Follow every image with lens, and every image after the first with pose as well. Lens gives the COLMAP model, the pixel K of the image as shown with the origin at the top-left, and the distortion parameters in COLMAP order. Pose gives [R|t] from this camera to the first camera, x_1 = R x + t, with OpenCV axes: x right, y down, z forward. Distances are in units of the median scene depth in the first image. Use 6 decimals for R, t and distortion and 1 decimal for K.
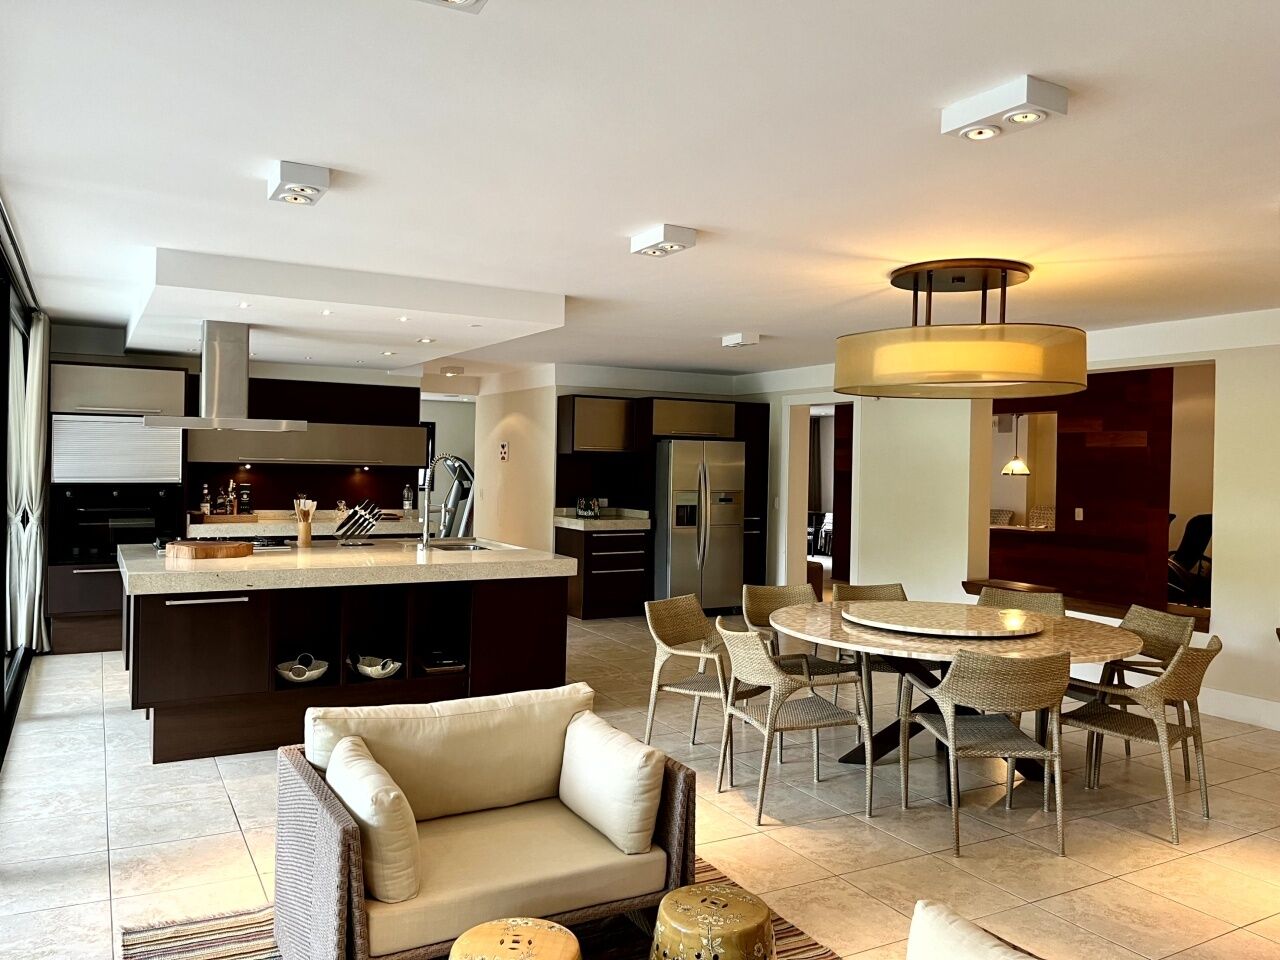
lens RADIAL K [[1012.1, 0, 643.9], [0, 1012.1, 474.6], [0, 0, 1]] dist [0.040806, -0.009371]
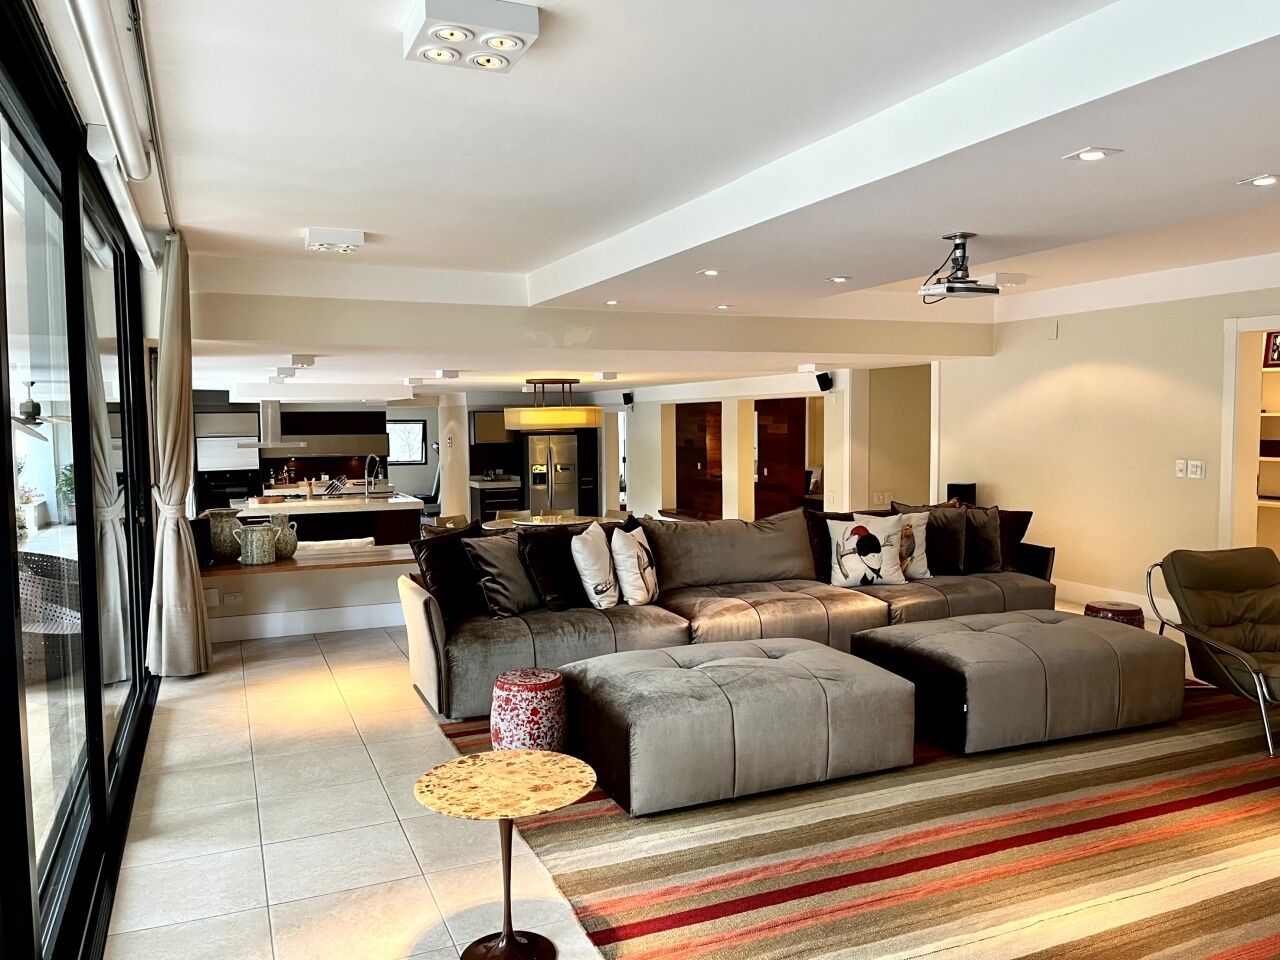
lens RADIAL K [[1012.1, 0, 647.2], [0, 1012.1, 481.7], [0, 0, 1]] dist [0.040806, -0.009371]
pose [[0.995704, -0.023945, -0.089446, 0.456953], [0.028335, 0.998439, 0.048133, -0.039551], [0.088153, -0.050461, 0.994828, -0.871162]]
